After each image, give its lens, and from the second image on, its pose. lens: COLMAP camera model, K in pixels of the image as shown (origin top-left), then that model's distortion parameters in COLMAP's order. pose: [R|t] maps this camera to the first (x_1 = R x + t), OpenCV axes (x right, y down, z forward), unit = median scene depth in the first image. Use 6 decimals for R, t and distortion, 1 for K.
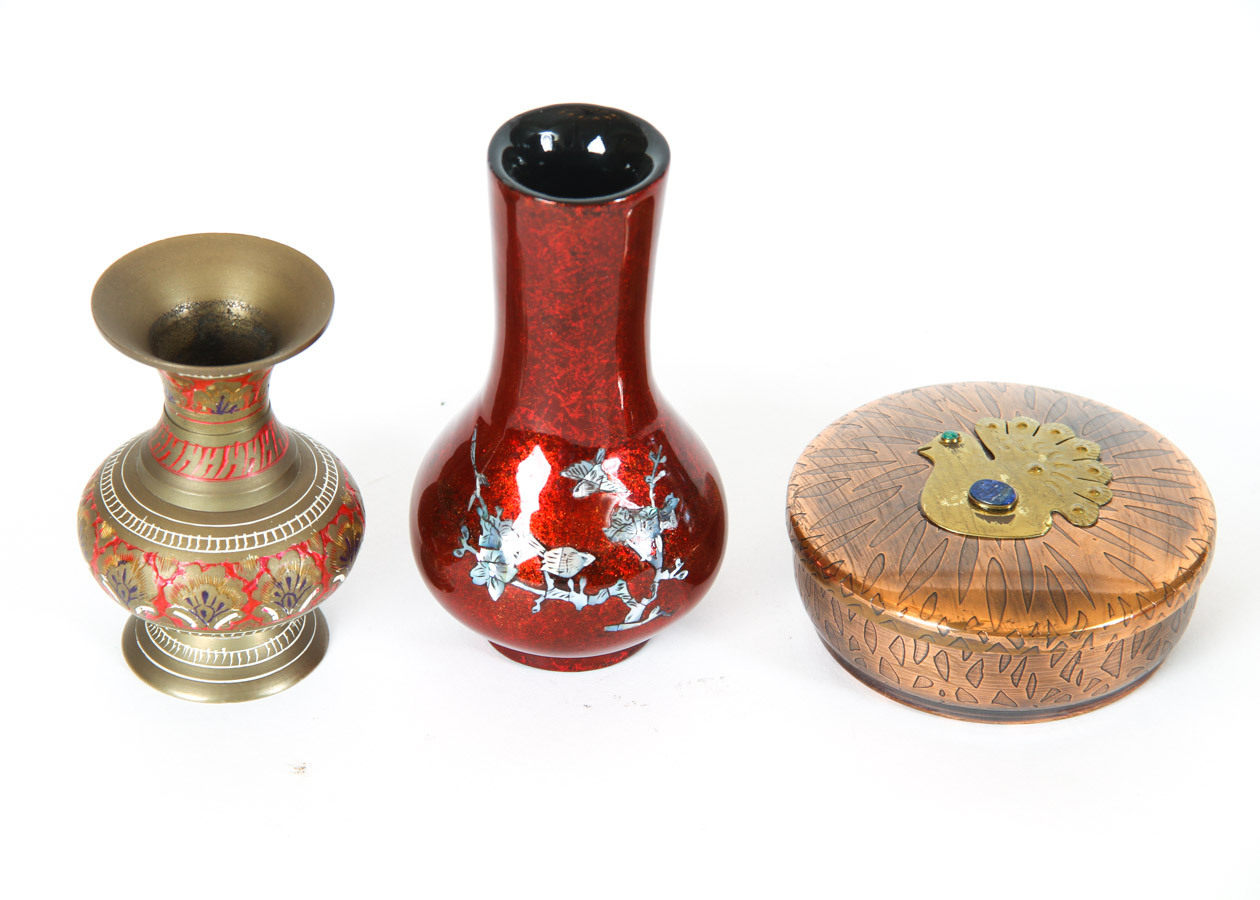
lens RADIAL K [[5536.8, 0, 630.9], [0, 5536.8, 451.3], [0, 0, 1]] dist [0.877058, 0.000000]
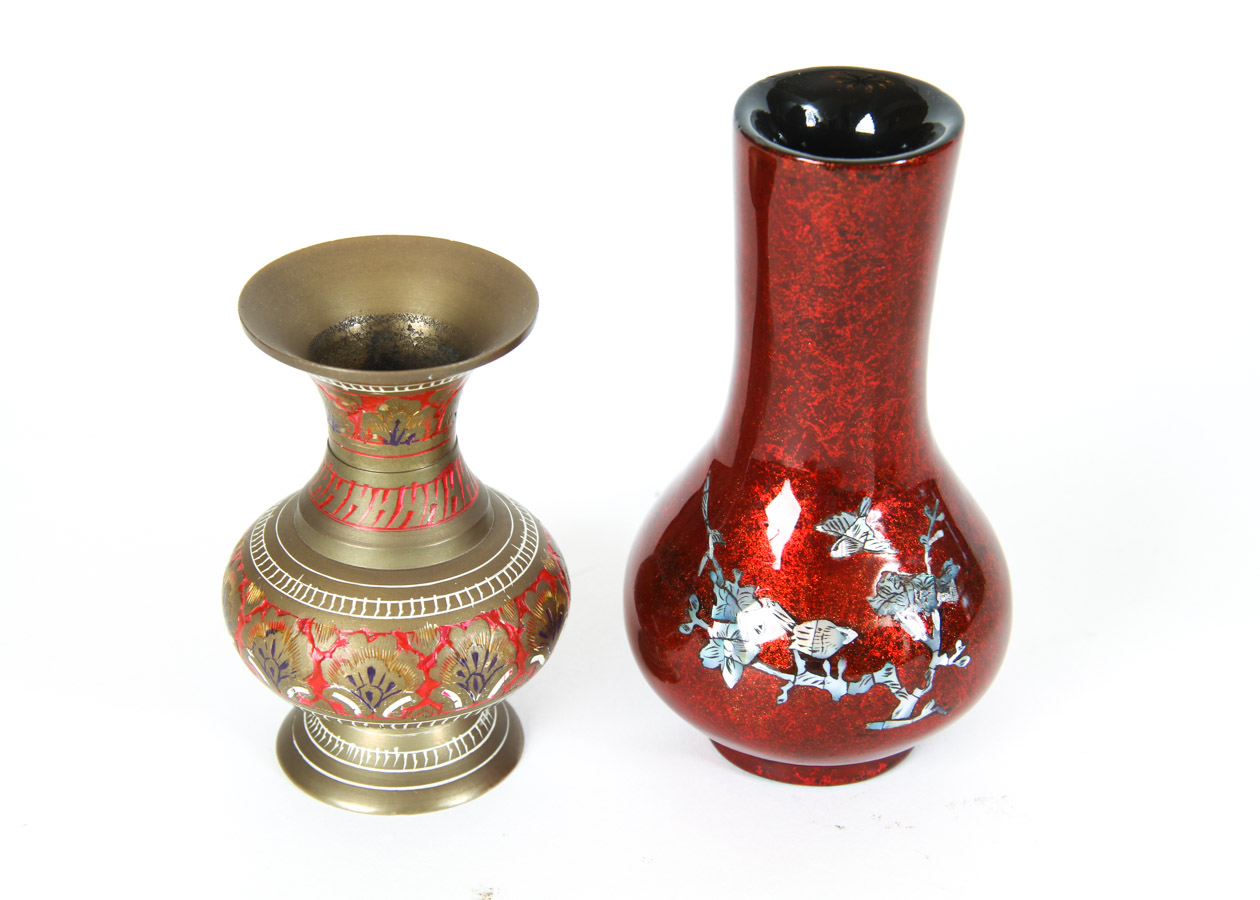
lens RADIAL K [[3323.6, 0, 630.3], [0, 3323.6, 447.2], [0, 0, 1]] dist [0.252174, 0.000000]
pose [[0.999633, 0.012098, -0.024220, -0.027825], [-0.014636, 0.994095, -0.107518, 0.044421], [0.022777, 0.107833, 0.993908, 0.517560]]
